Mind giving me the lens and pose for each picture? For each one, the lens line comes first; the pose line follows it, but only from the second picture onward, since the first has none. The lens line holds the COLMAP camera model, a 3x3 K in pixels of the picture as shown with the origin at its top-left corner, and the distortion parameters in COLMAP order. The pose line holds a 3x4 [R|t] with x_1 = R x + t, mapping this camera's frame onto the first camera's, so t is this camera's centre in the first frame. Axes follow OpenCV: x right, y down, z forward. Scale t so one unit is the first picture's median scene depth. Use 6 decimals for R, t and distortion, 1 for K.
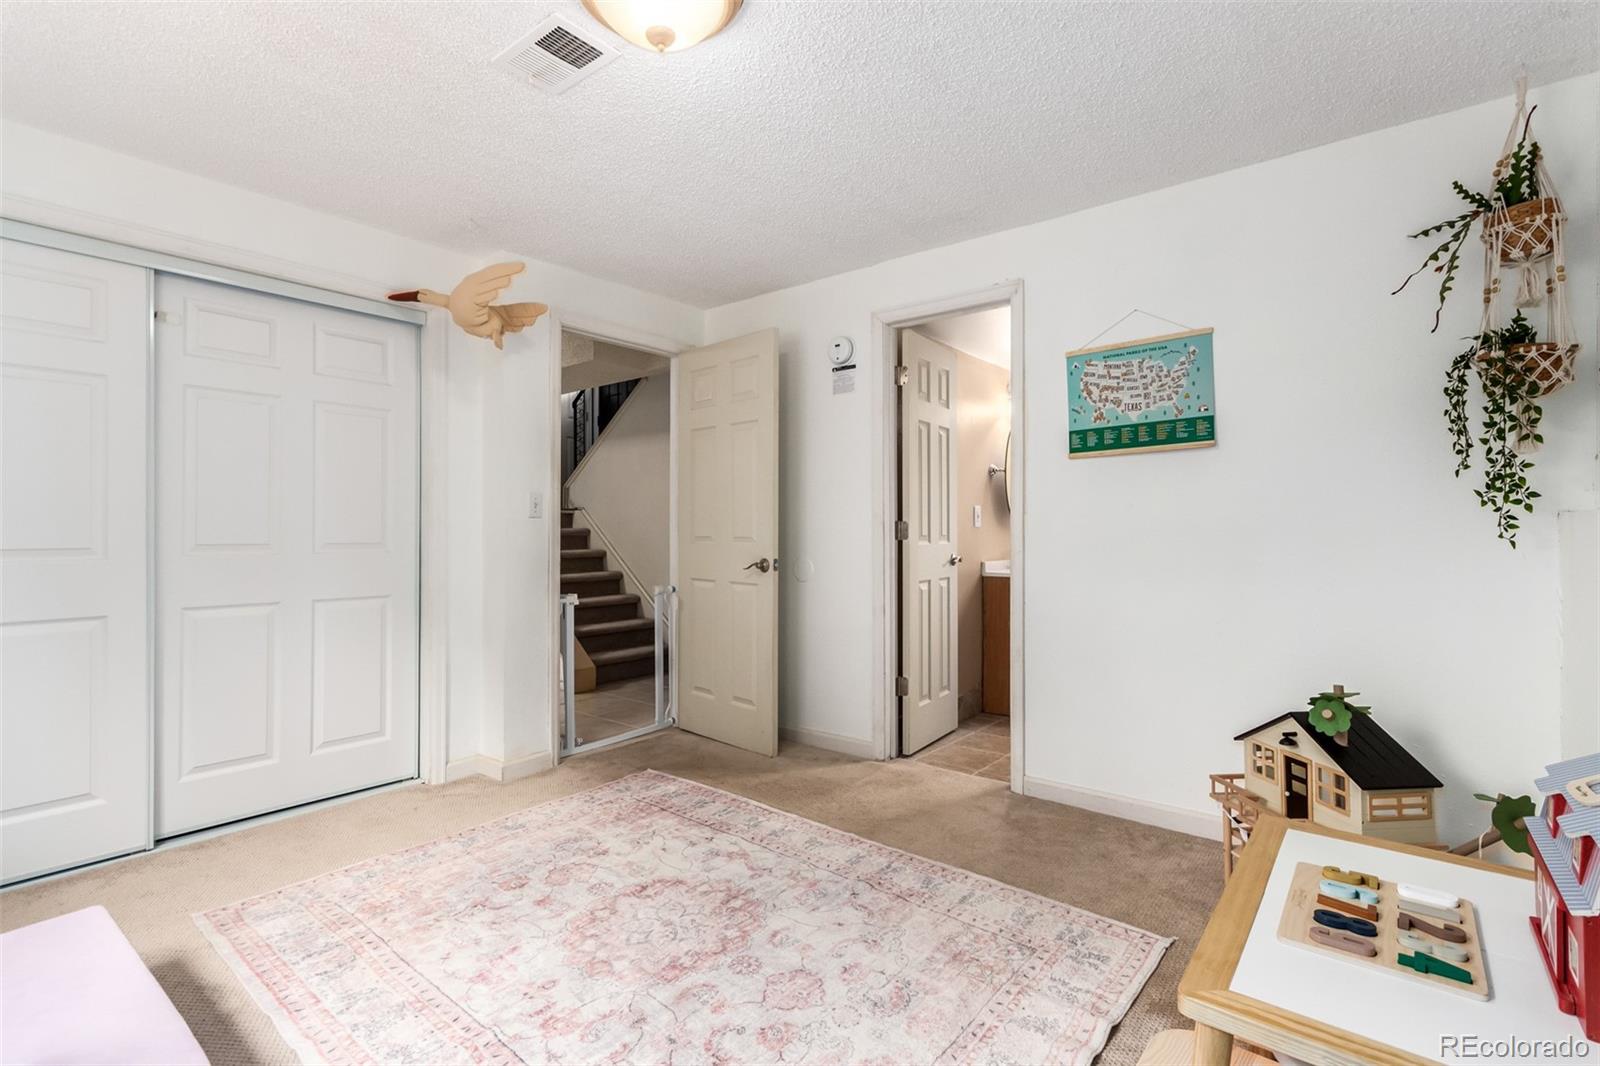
lens RADIAL K [[741.0, 0, 800.0], [0, 741.0, 533.0], [0, 0, 1]] dist [-0.001739, -0.001055]
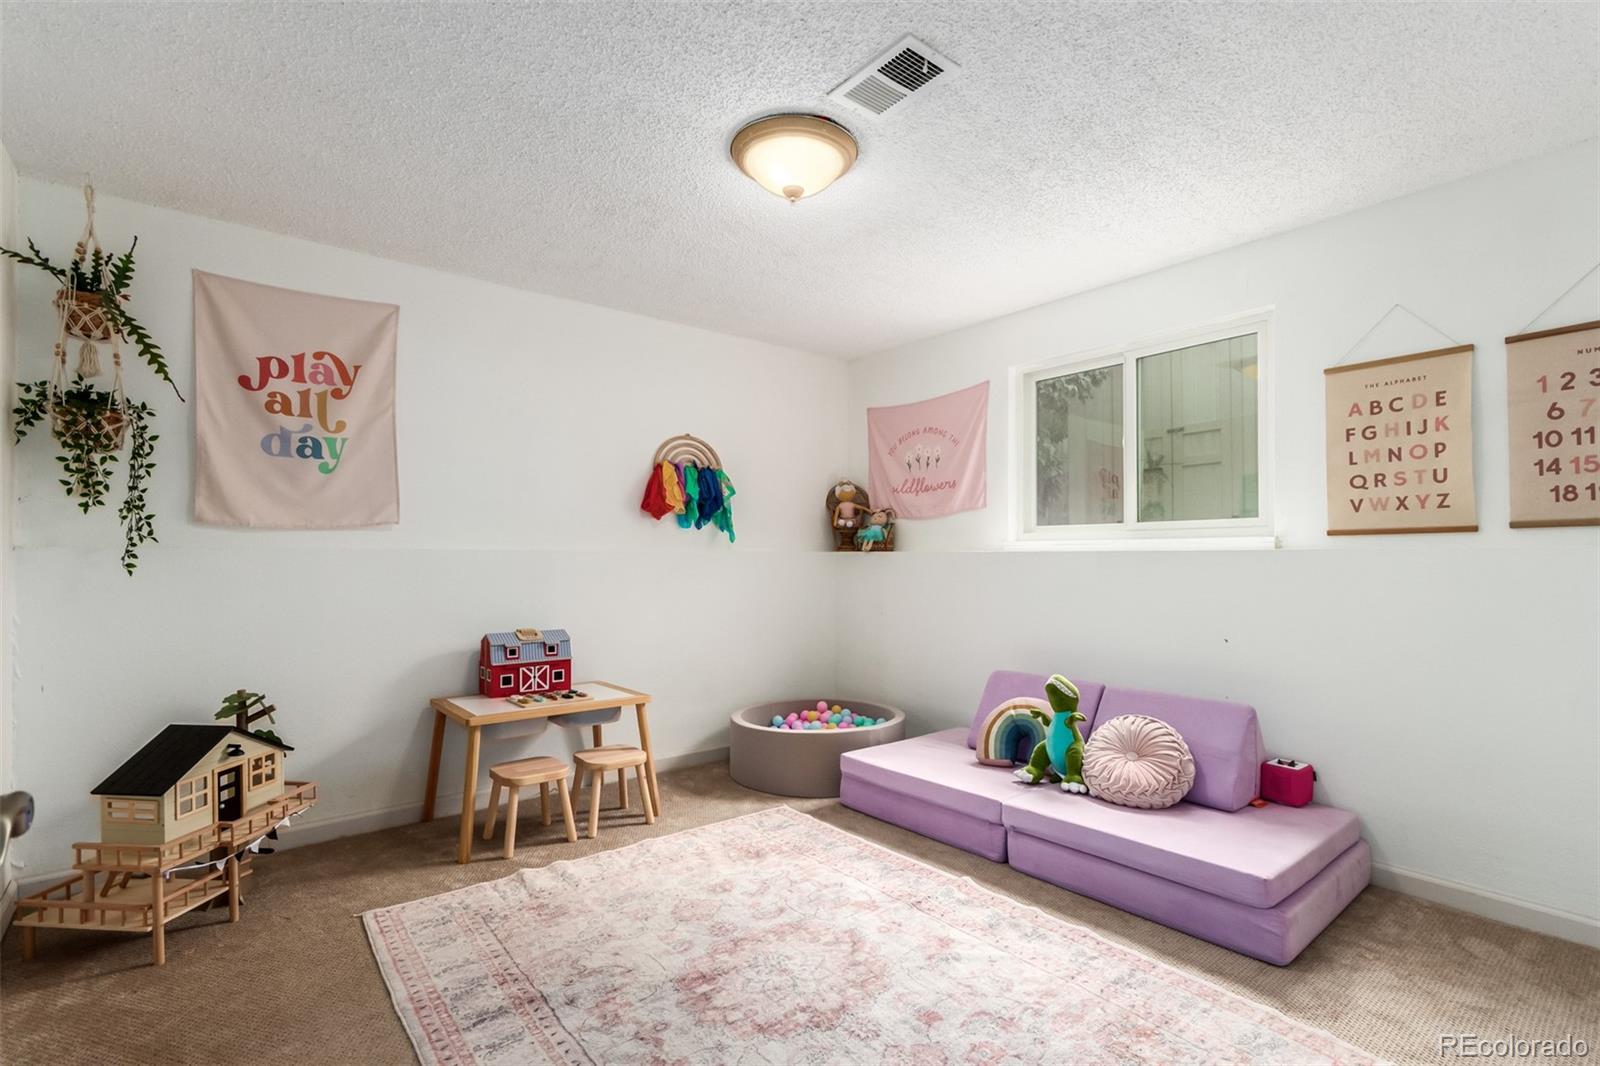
lens RADIAL K [[741.0, 0, 800.0], [0, 741.0, 533.0], [0, 0, 1]] dist [-0.001739, -0.001055]
pose [[-0.977946, 0.014133, 0.208378, -0.400494], [0.006825, 0.999338, -0.035748, -0.002495], [-0.208745, -0.033538, -0.977395, 1.921085]]
